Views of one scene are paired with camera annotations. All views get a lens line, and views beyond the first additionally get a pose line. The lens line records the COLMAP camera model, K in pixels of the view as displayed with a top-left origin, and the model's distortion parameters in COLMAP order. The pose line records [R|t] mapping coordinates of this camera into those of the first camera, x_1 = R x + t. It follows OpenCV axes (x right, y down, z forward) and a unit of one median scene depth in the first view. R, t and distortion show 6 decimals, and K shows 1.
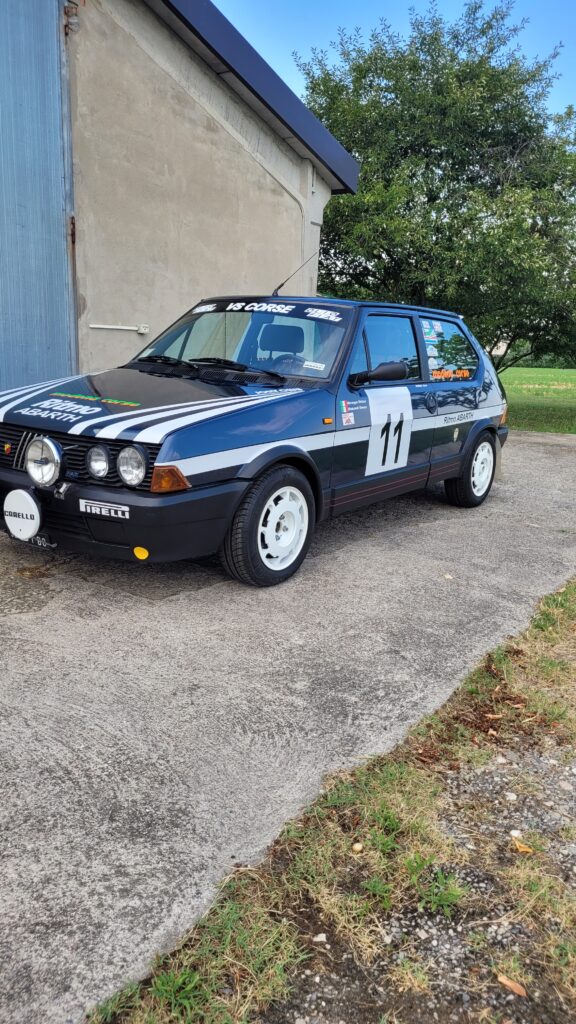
lens RADIAL K [[794.5, 0, 287.6], [0, 794.5, 508.2], [0, 0, 1]] dist [0.043514, -0.035665]
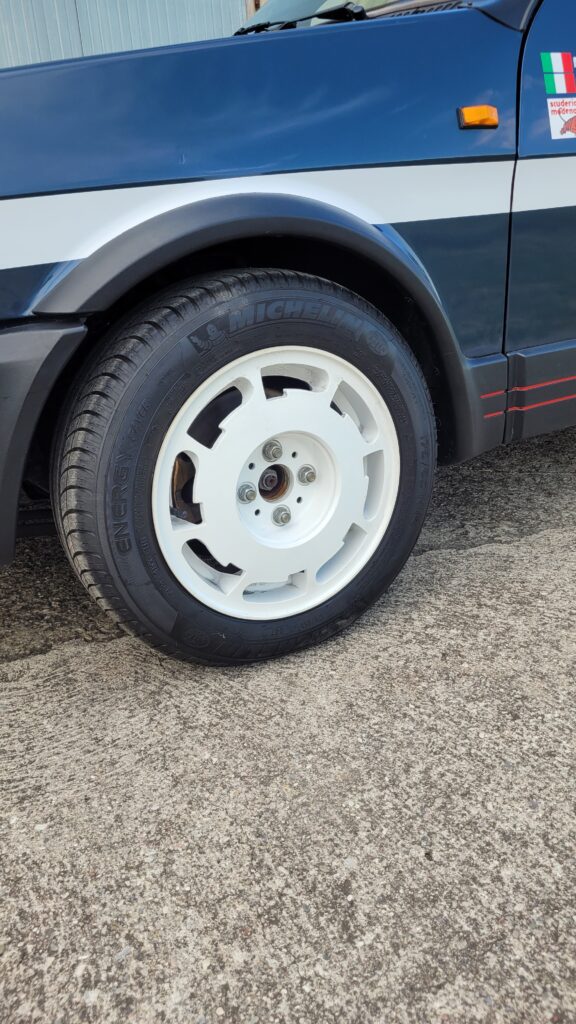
lens RADIAL K [[794.5, 0, 288.1], [0, 794.5, 513.0], [0, 0, 1]] dist [0.043514, -0.035665]
pose [[0.873692, 0.035339, -0.485195, 0.142016], [0.013872, 0.995143, 0.097460, 0.005703], [0.486282, -0.091881, 0.868958, 0.713881]]
